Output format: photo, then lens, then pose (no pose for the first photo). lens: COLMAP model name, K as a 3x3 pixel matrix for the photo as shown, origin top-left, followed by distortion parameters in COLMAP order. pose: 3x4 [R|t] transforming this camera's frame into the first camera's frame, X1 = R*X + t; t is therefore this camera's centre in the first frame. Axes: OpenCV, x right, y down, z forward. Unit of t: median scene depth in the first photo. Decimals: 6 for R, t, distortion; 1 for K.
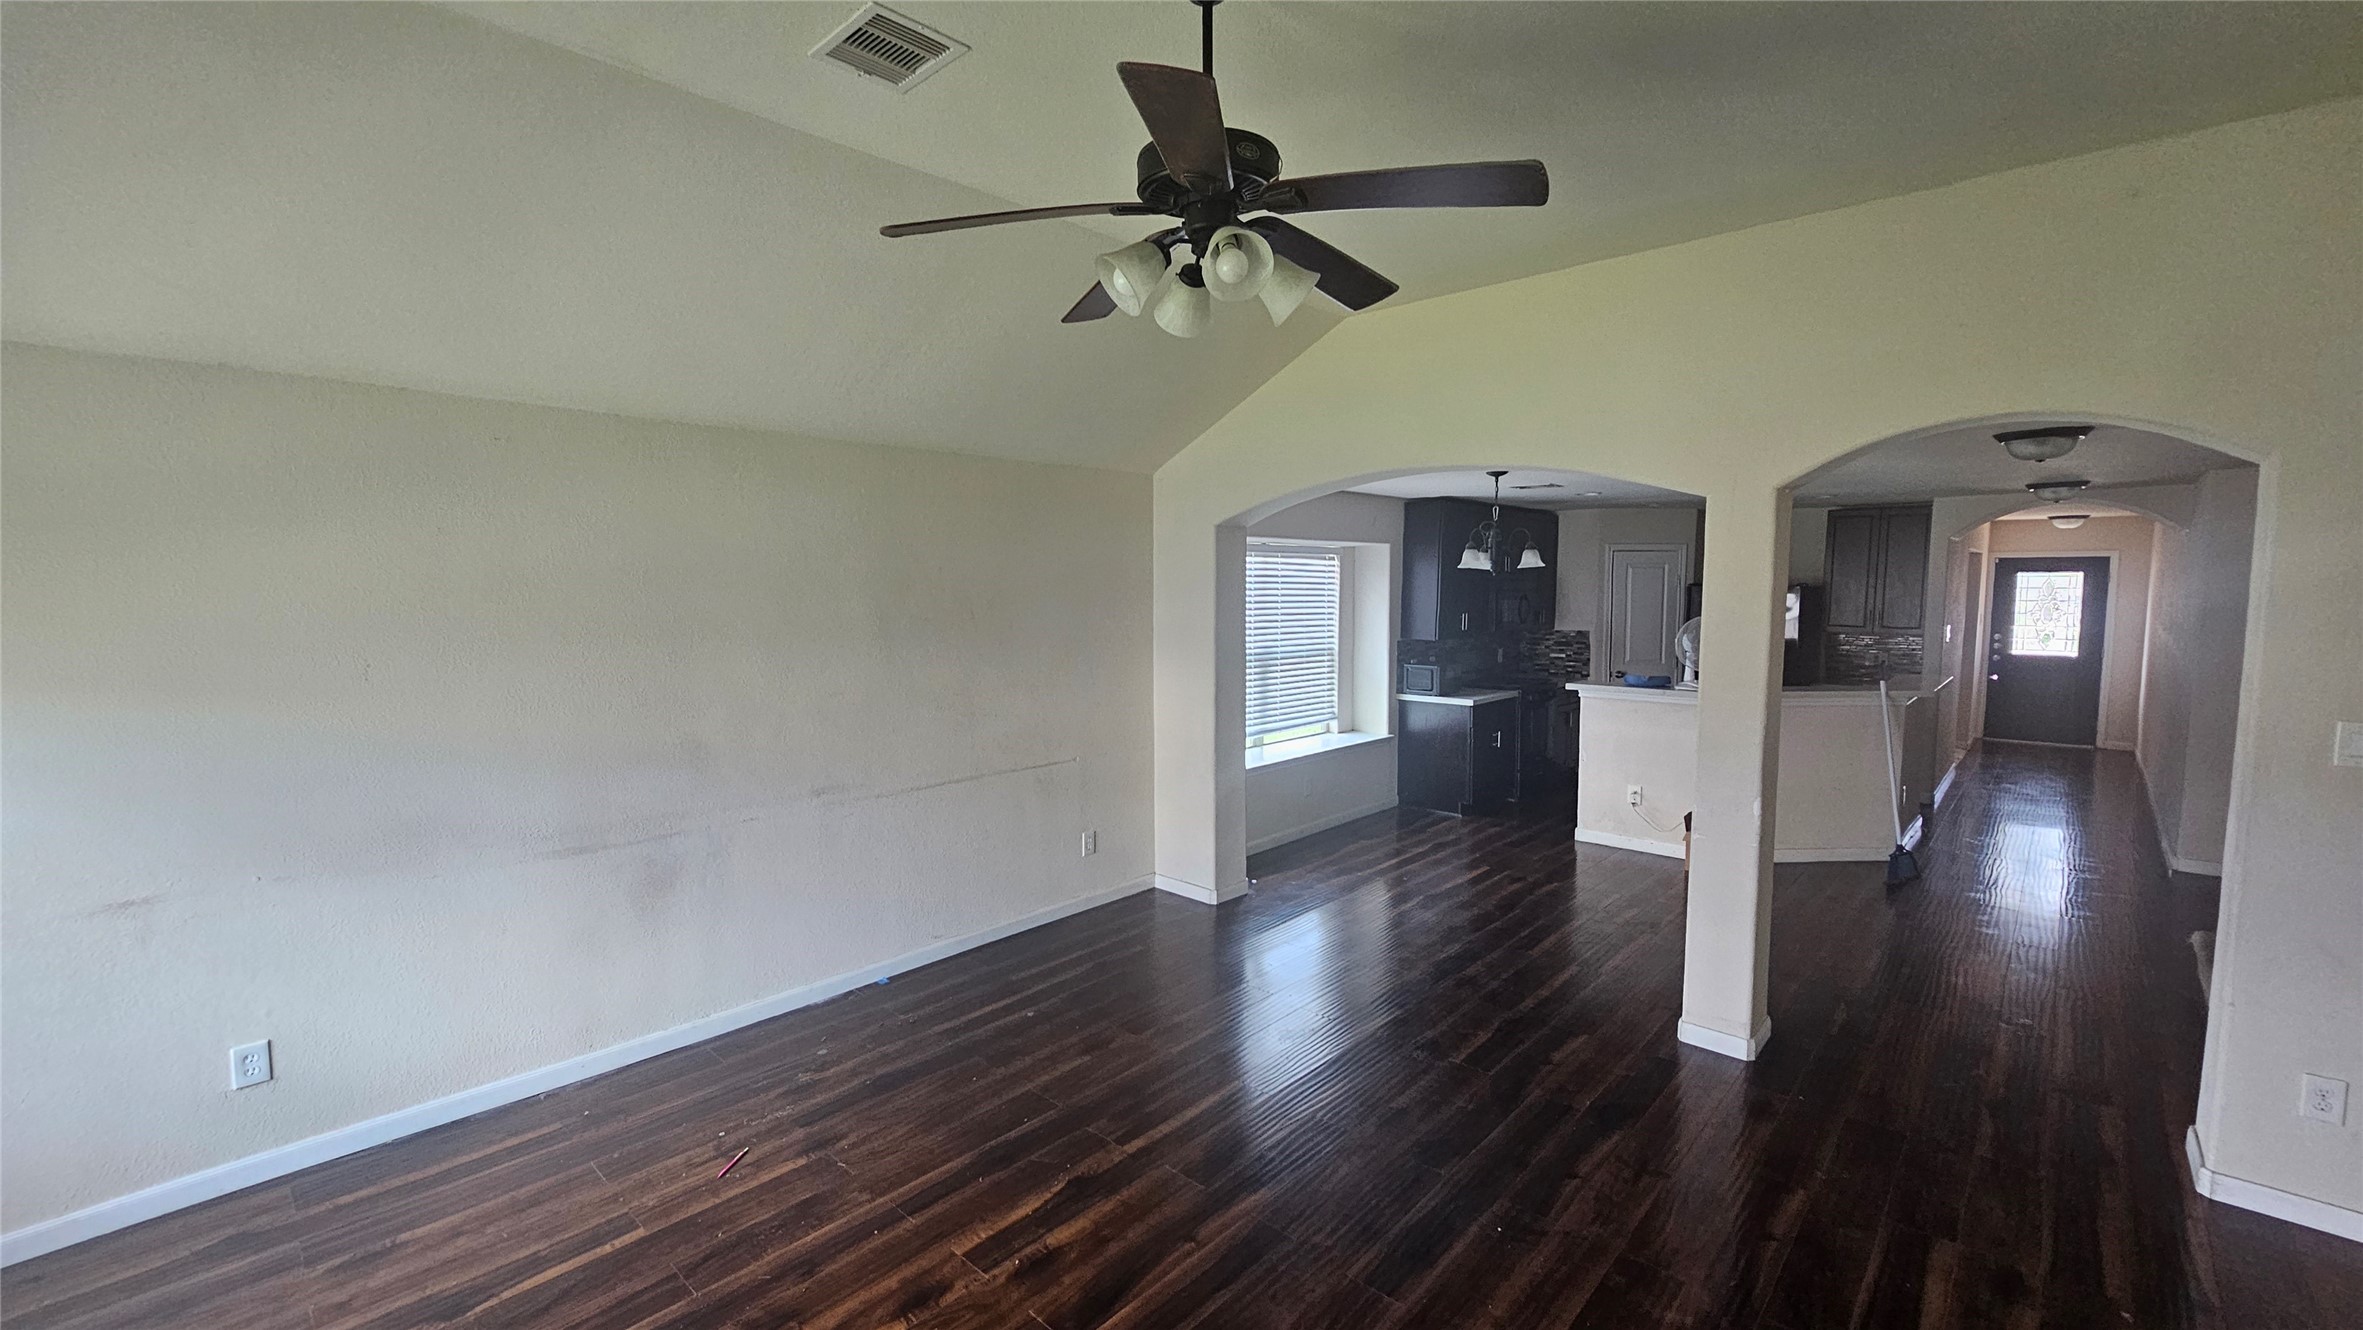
lens RADIAL K [[968.0, 0, 1166.7], [0, 968.0, 671.5], [0, 0, 1]] dist [-0.002289, 0.000354]
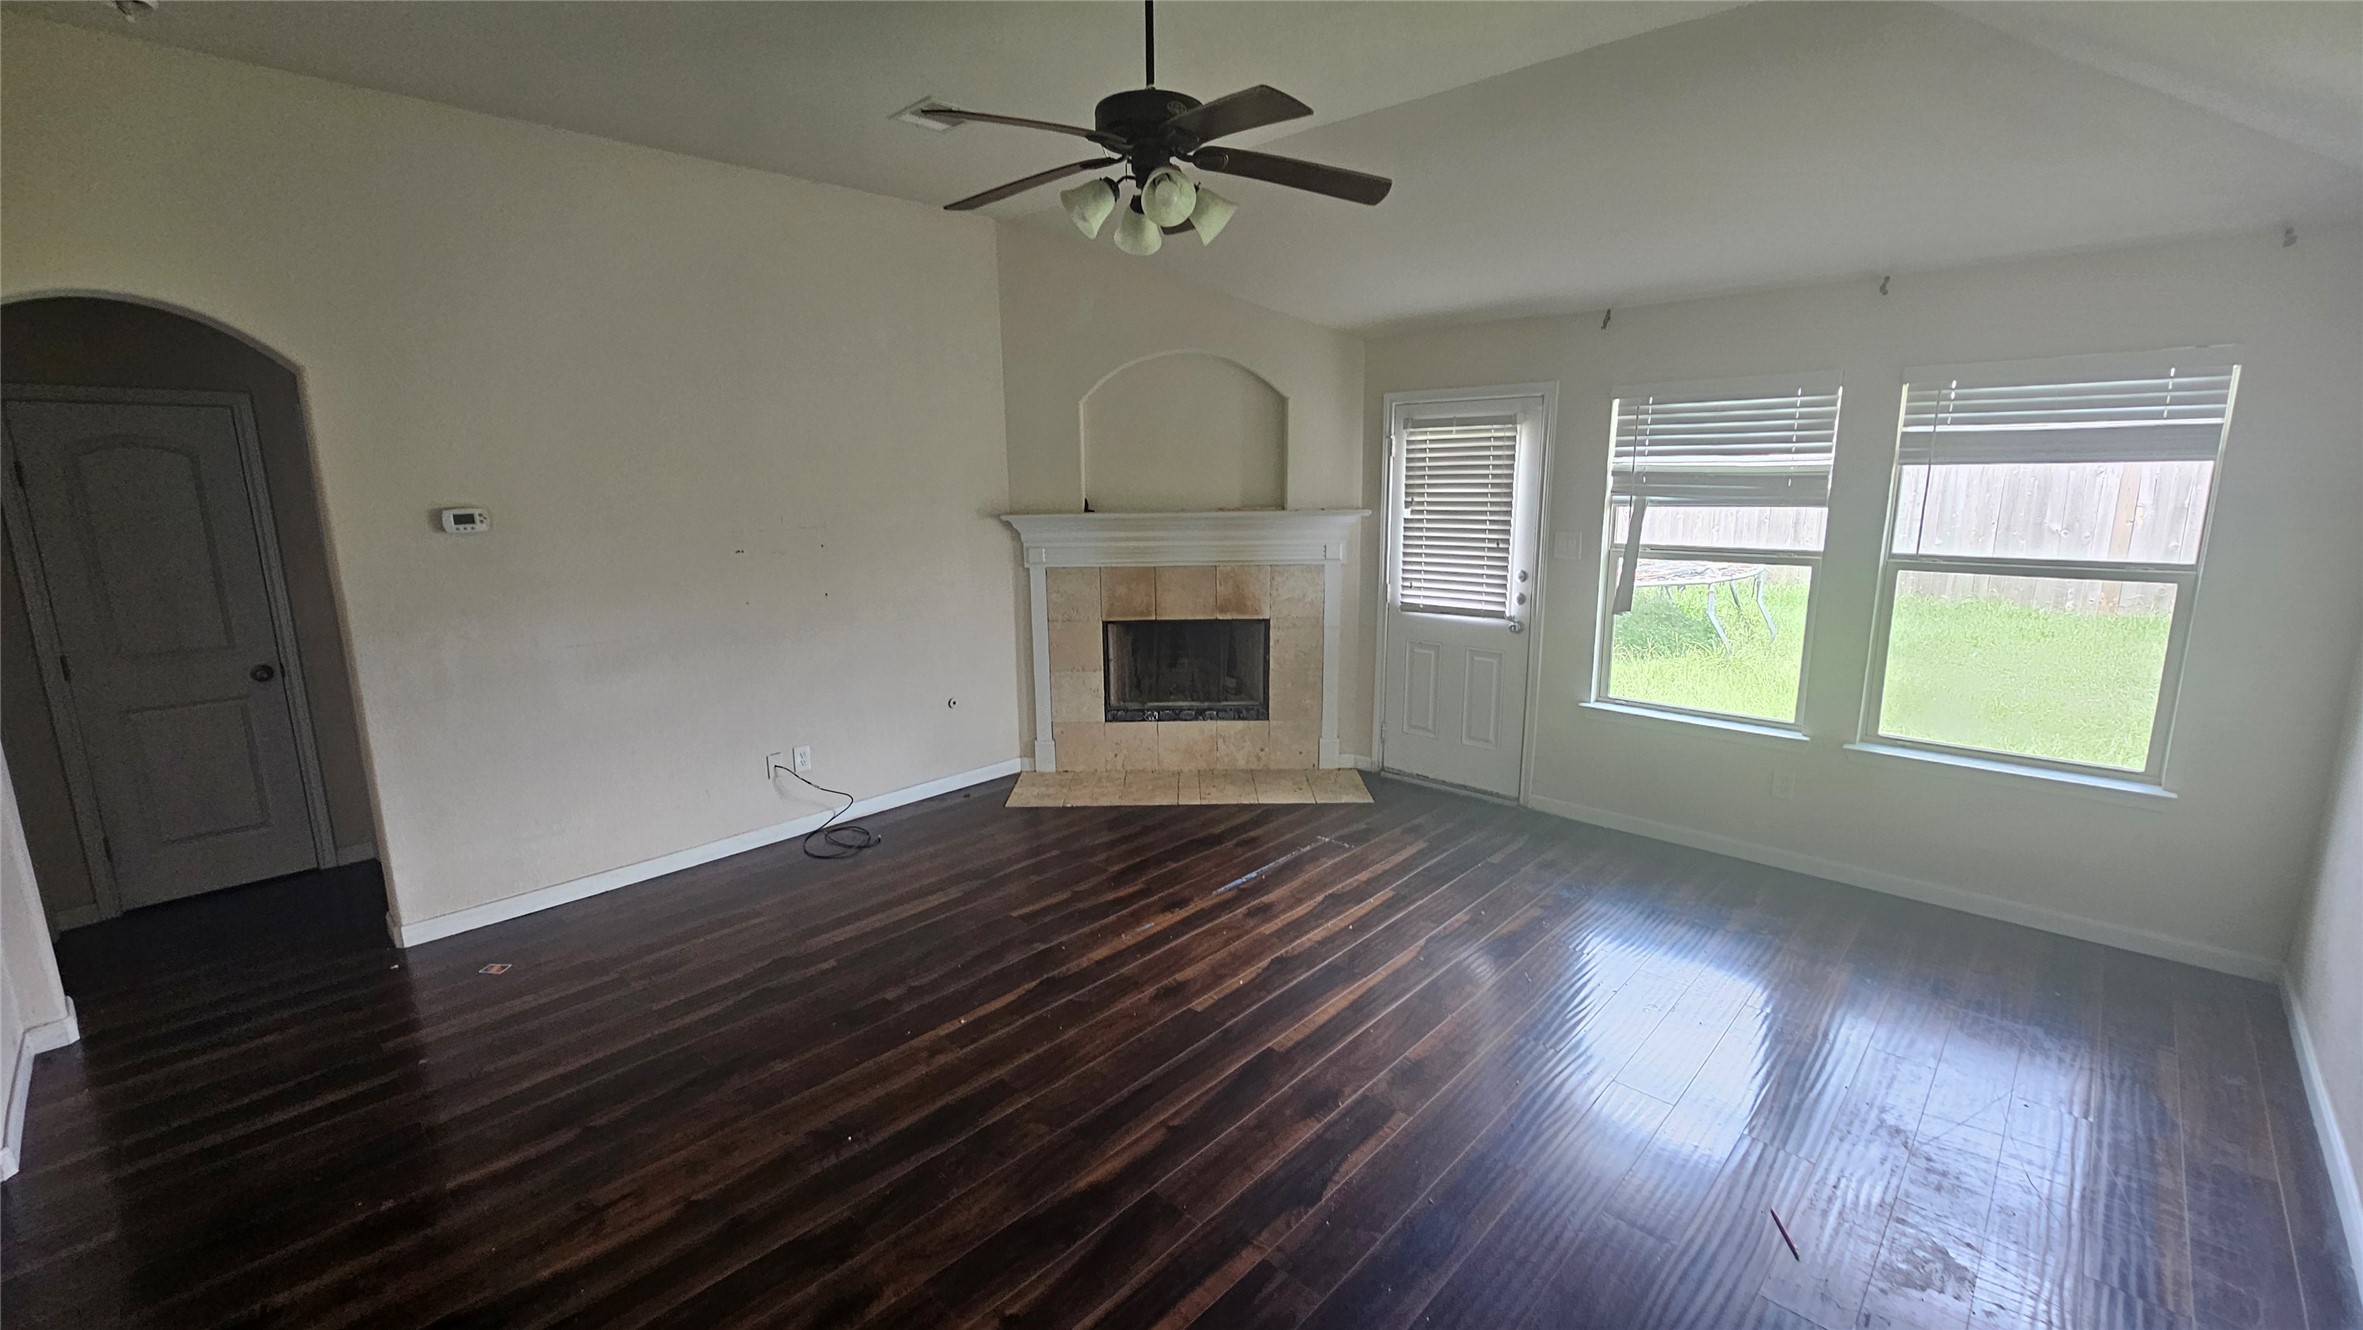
lens RADIAL K [[968.0, 0, 1181.1], [0, 968.0, 666.4], [0, 0, 1]] dist [-0.002289, 0.000354]
pose [[-0.999866, 0.014602, 0.007375, 0.001521], [0.016120, 0.956218, 0.292212, -0.099682], [-0.002786, 0.292292, -0.956325, 1.237663]]
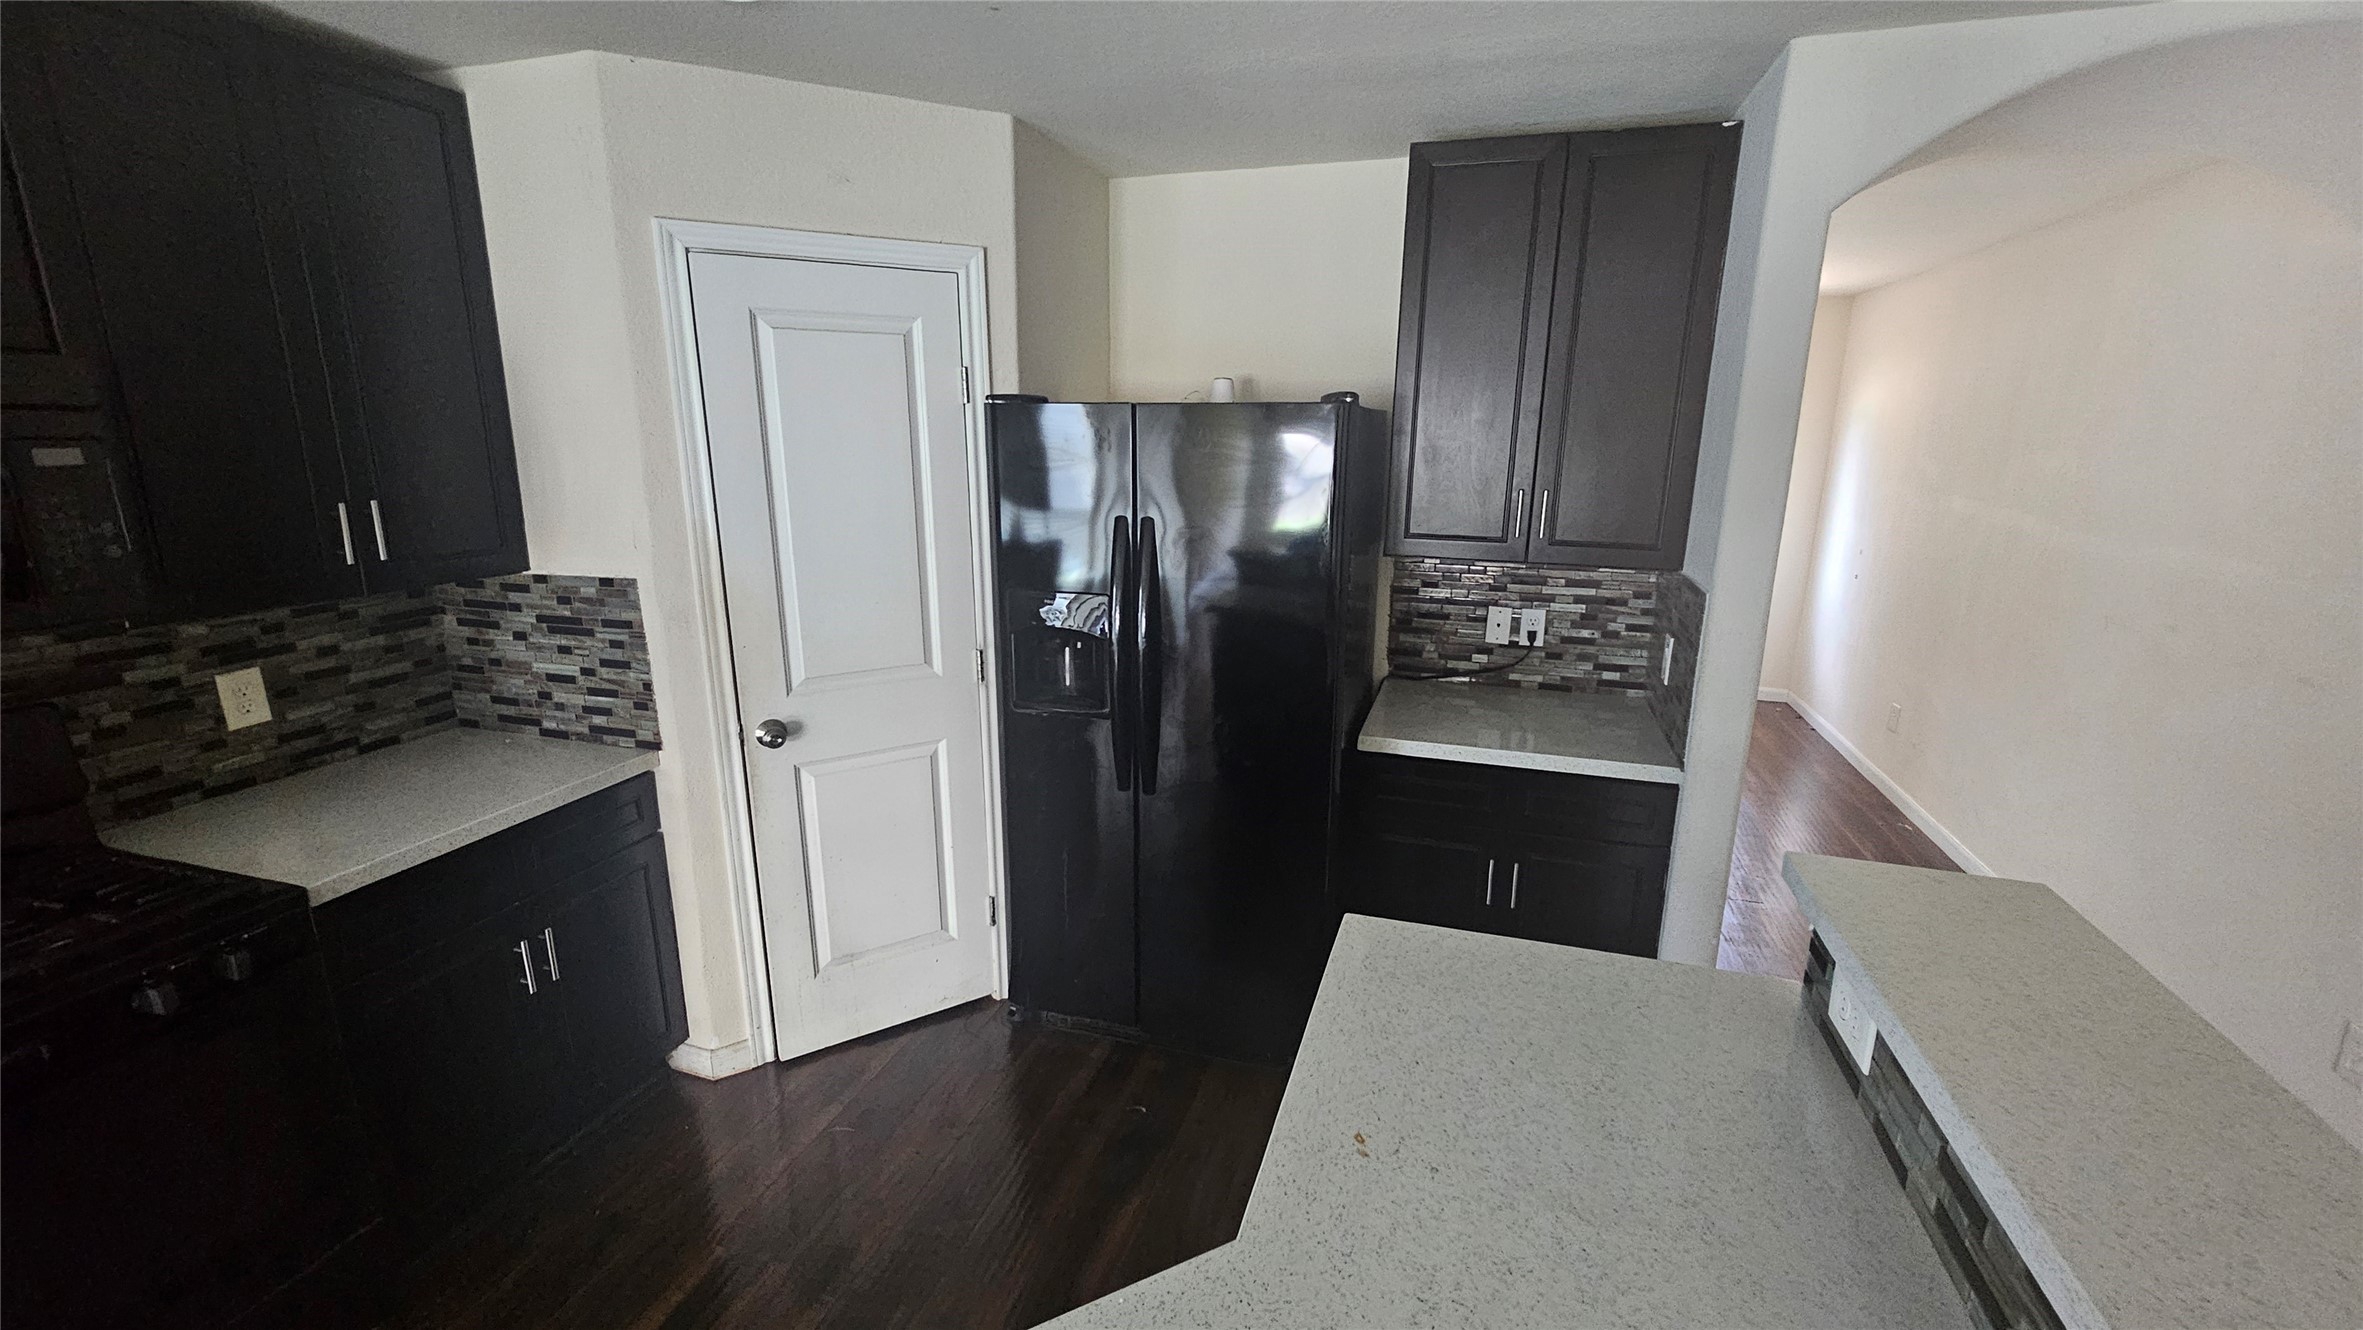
lens RADIAL K [[968.0, 0, 1190.5], [0, 968.0, 658.2], [0, 0, 1]] dist [-0.002289, 0.000354]
pose [[0.900080, -0.093472, 0.425581, 1.043914], [0.032482, 0.988396, 0.148388, -0.123239], [-0.434513, -0.119738, 0.892671, 1.606359]]
